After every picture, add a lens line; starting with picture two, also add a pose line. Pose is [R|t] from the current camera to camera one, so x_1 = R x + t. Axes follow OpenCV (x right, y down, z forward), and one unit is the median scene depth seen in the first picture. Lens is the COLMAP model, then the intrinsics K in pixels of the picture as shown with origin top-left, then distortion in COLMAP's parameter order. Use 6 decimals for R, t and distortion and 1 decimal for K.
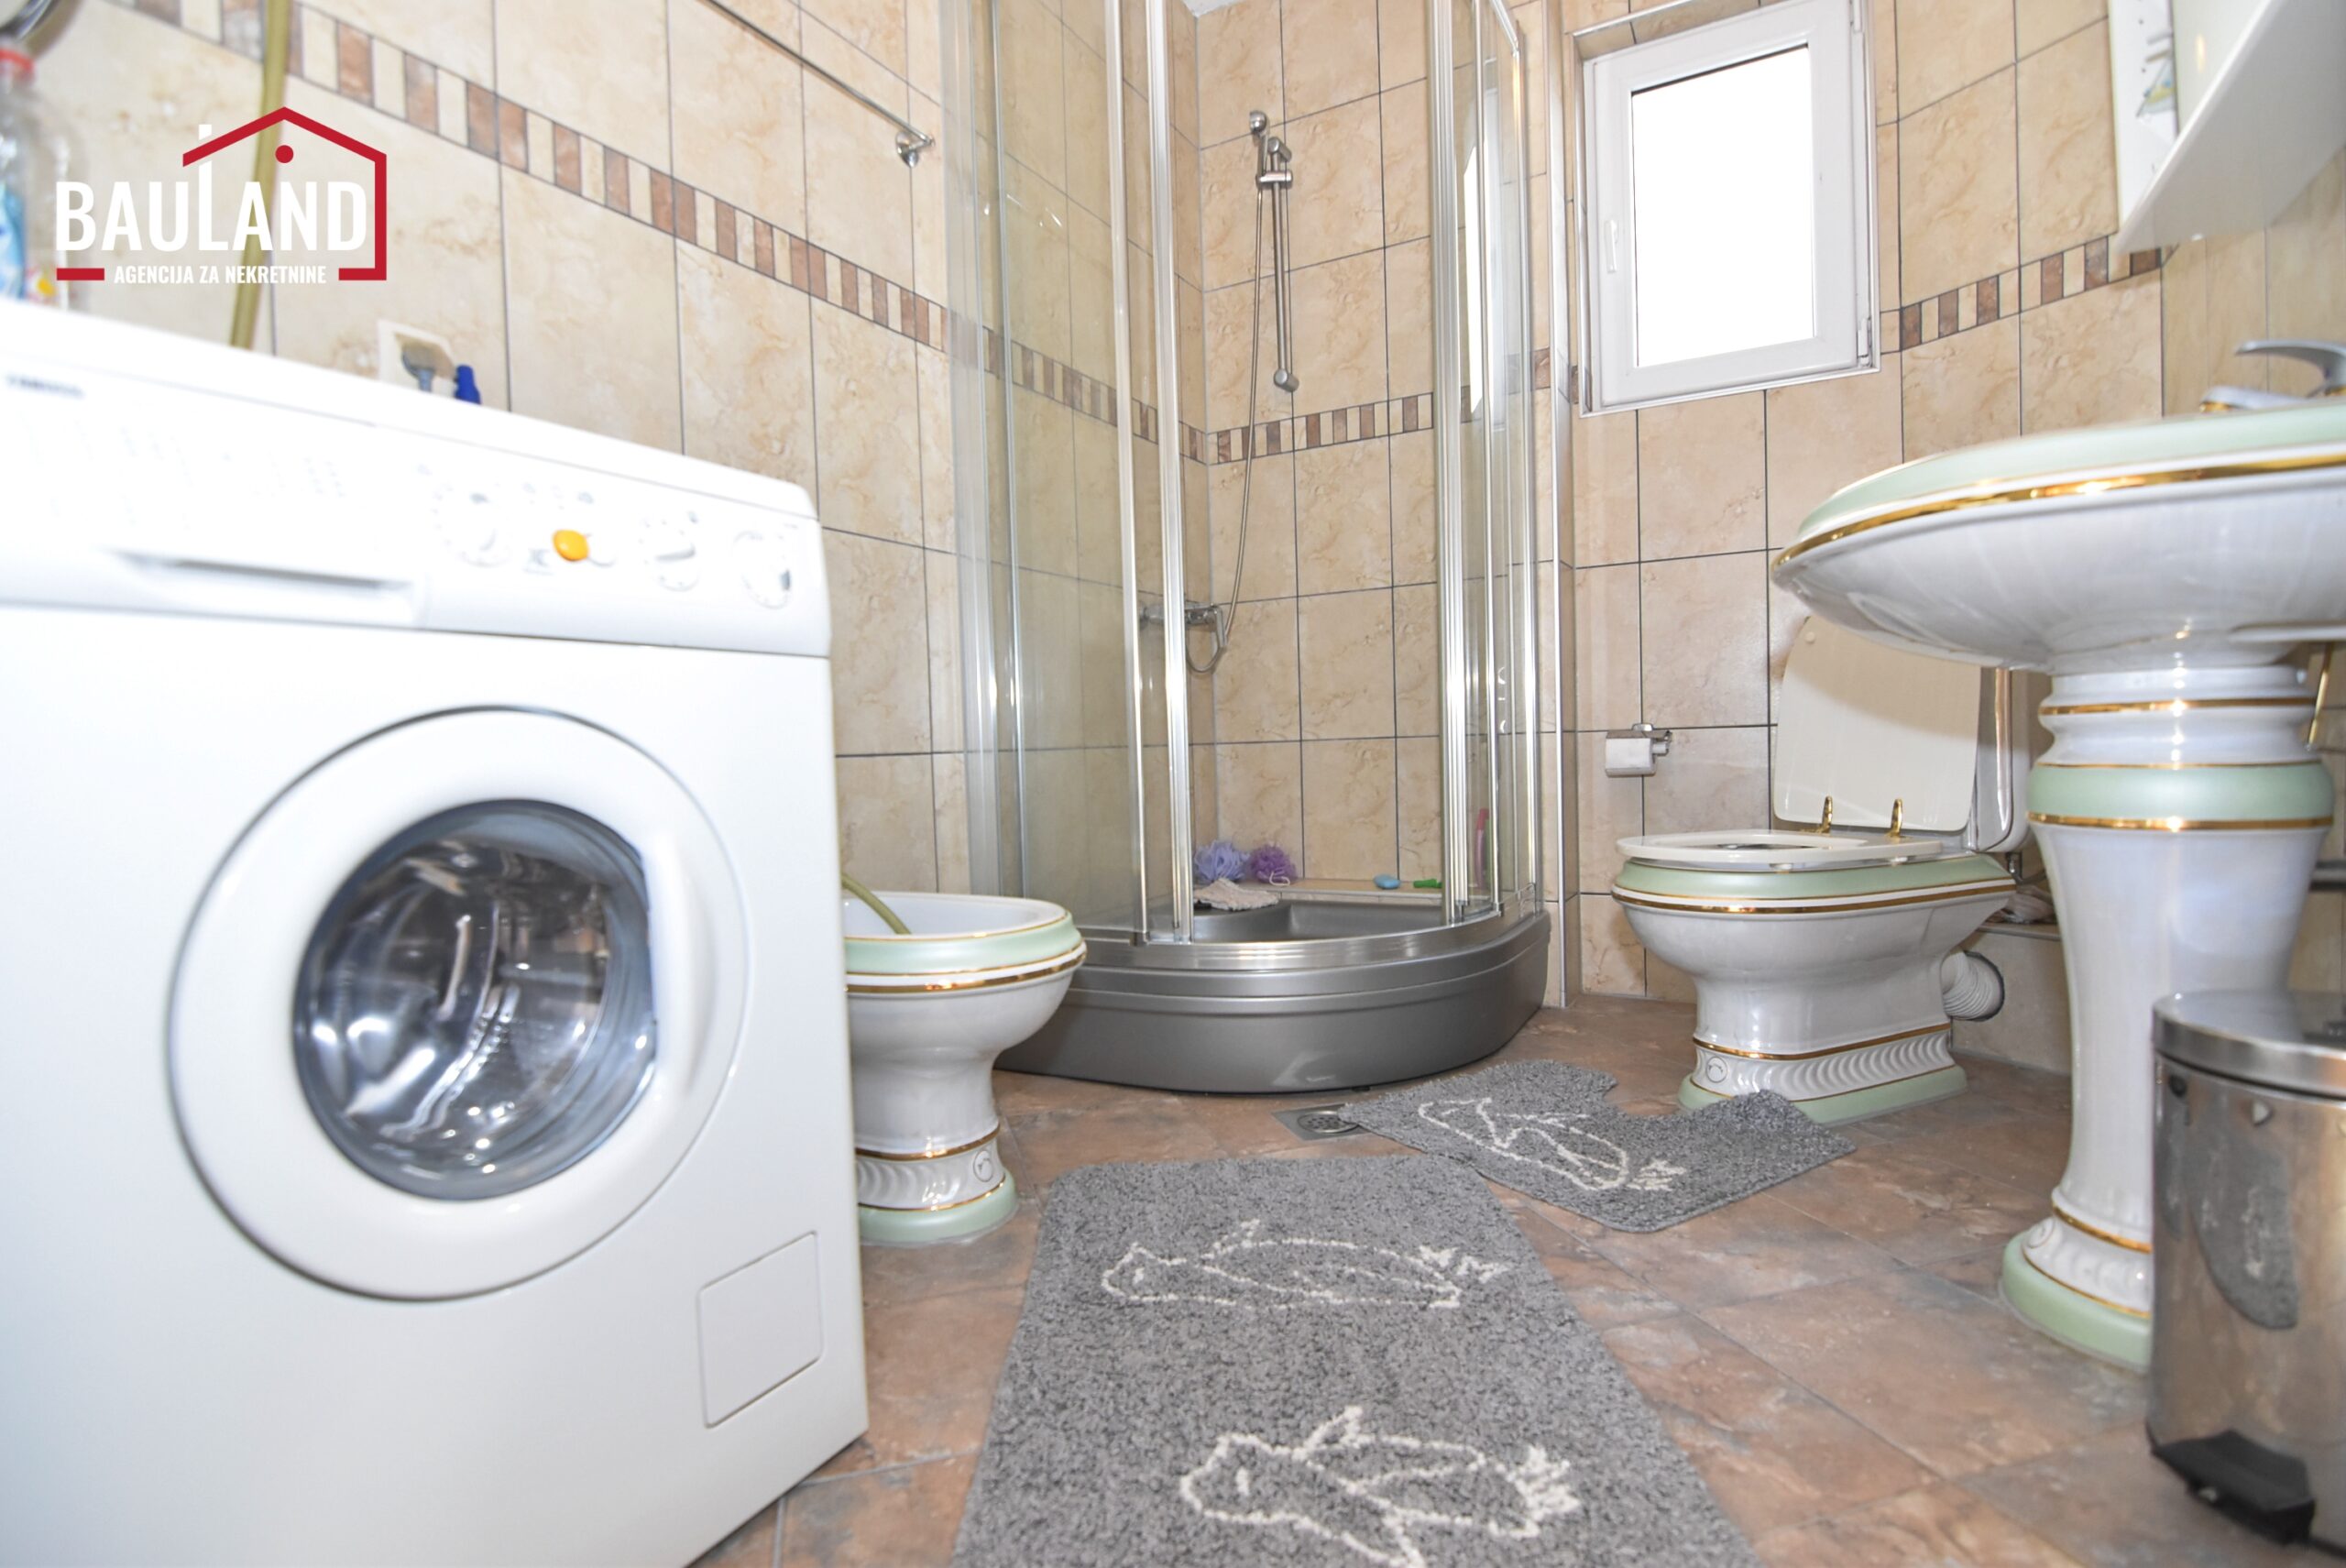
lens RADIAL K [[1138.5, 0, 1174.2], [0, 1138.5, 791.6], [0, 0, 1]] dist [-0.003742, -0.011970]
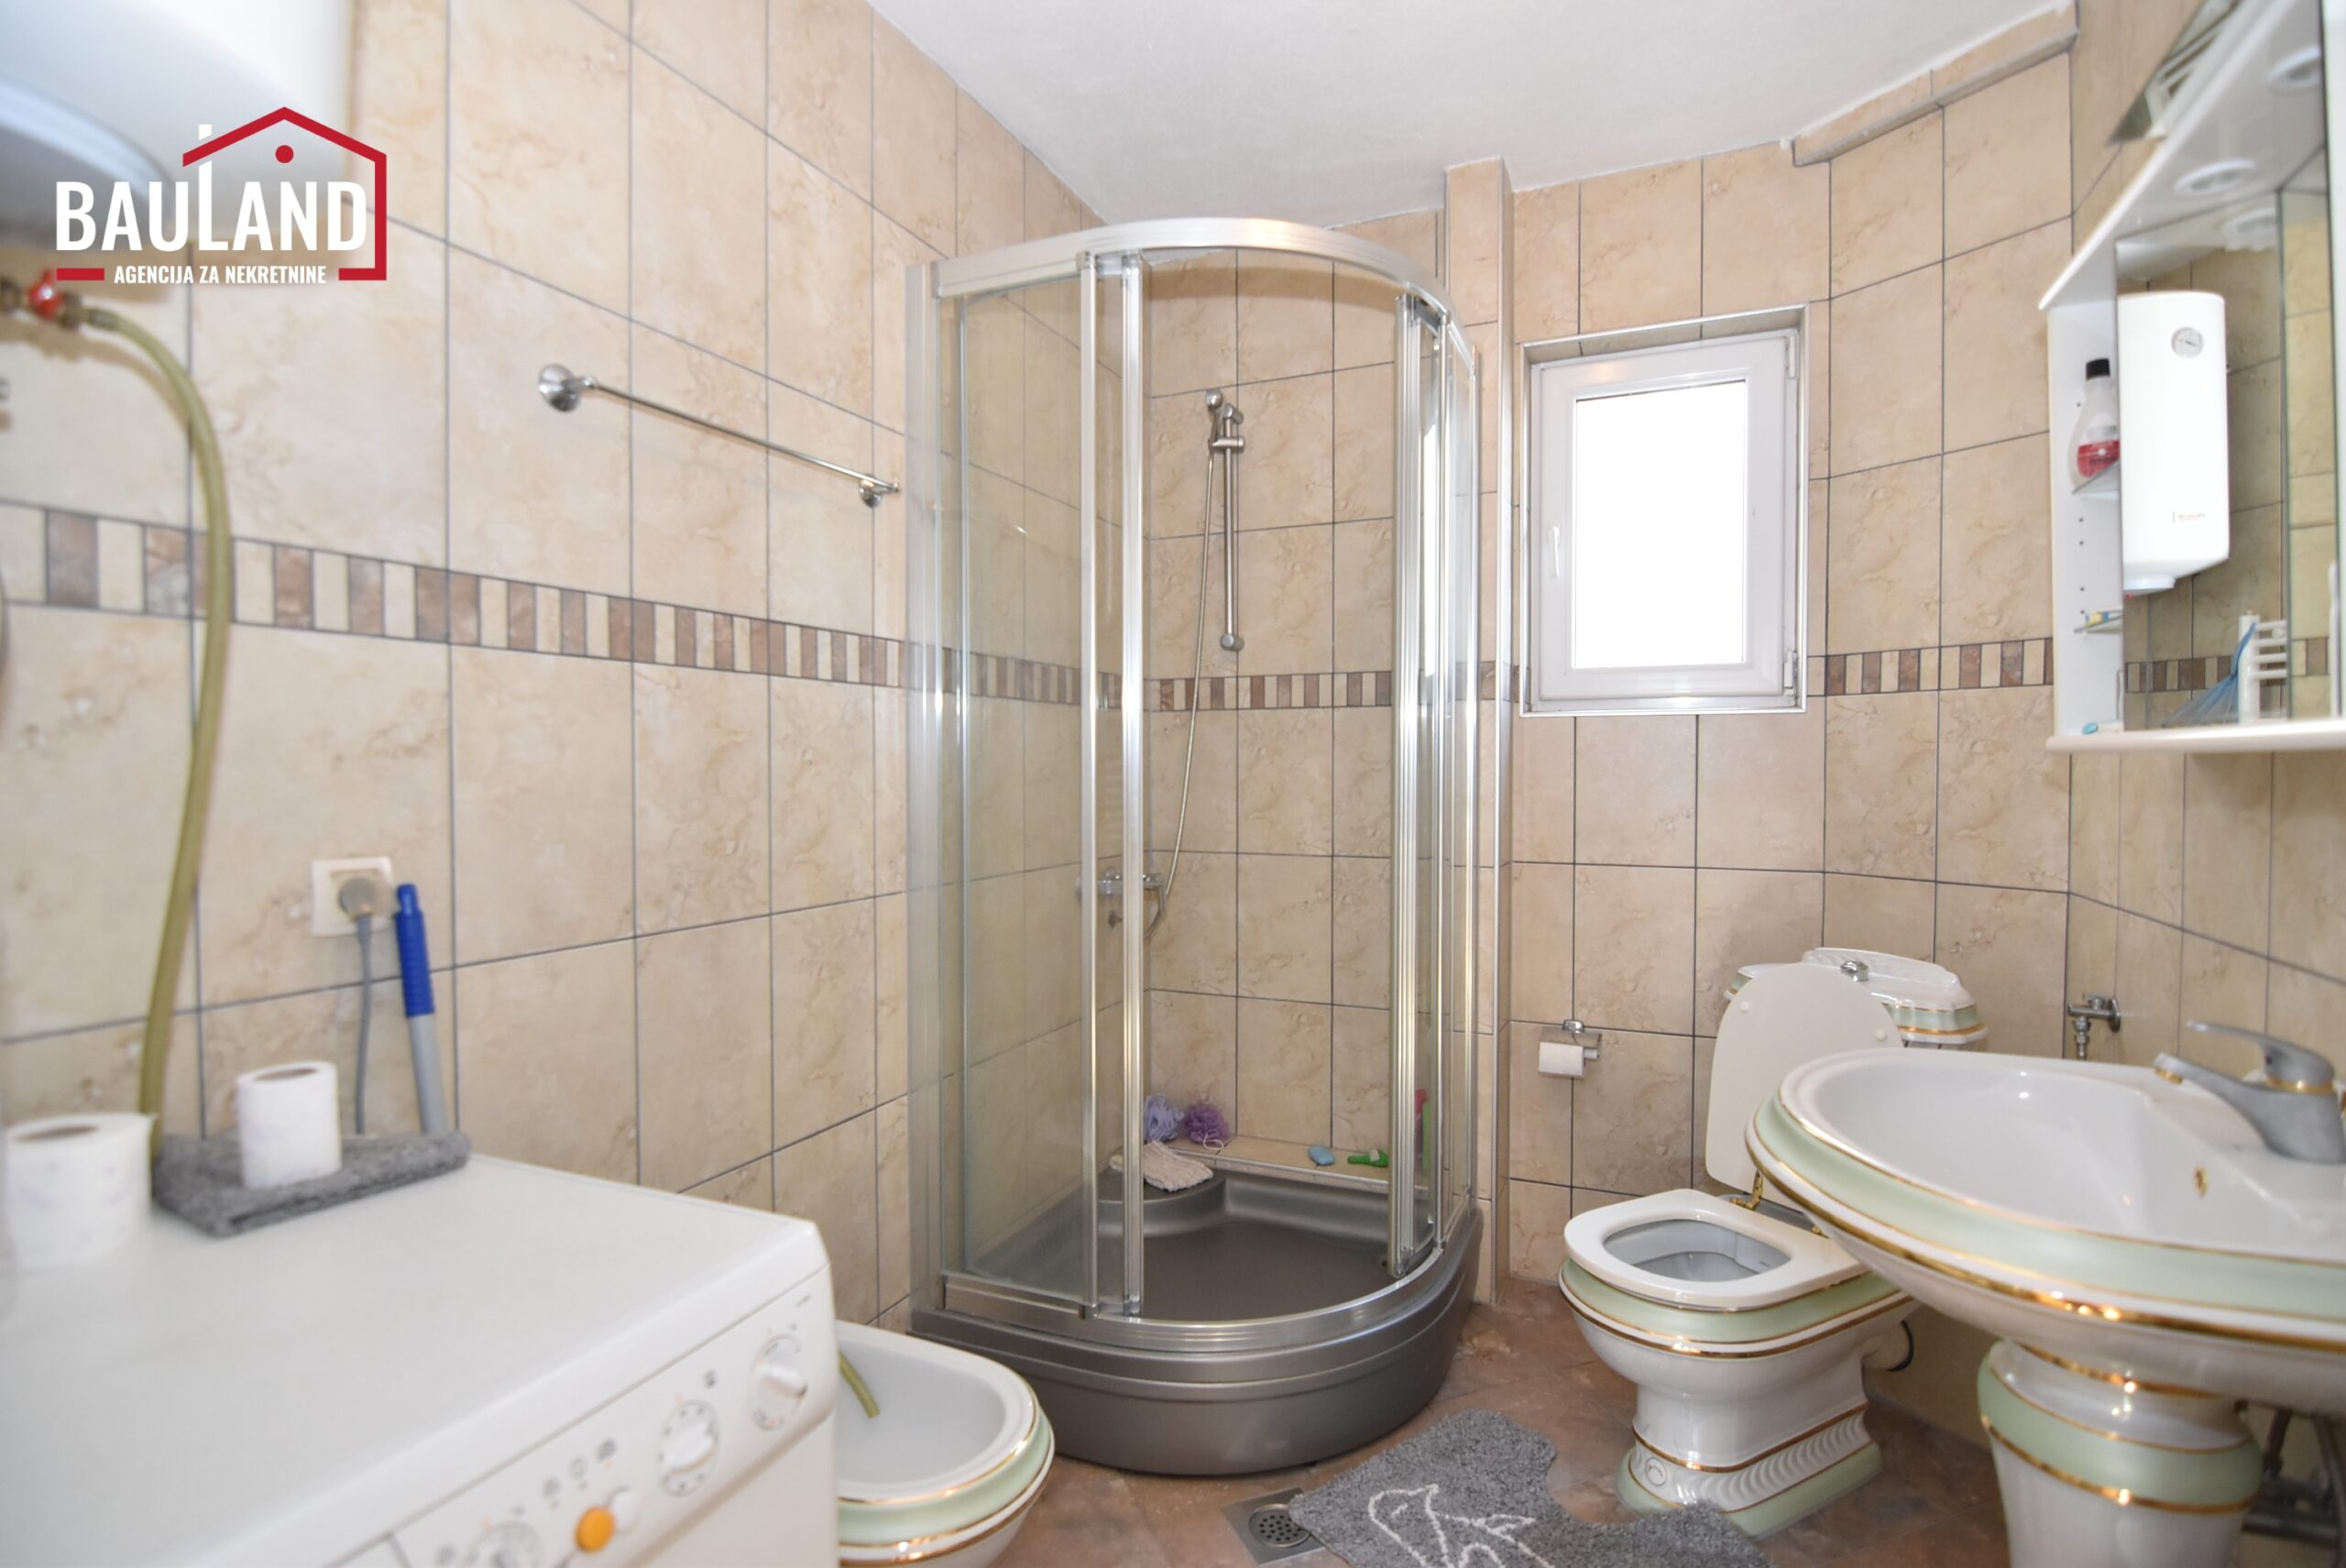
lens RADIAL K [[1137.8, 0, 1173.0], [0, 1137.8, 784.0], [0, 0, 1]] dist [0.003026, -0.018424]
pose [[0.995323, 0.027893, 0.092492, -0.060726], [-0.026269, 0.999479, -0.018731, -0.304845], [-0.092966, 0.016213, 0.995537, 0.011121]]
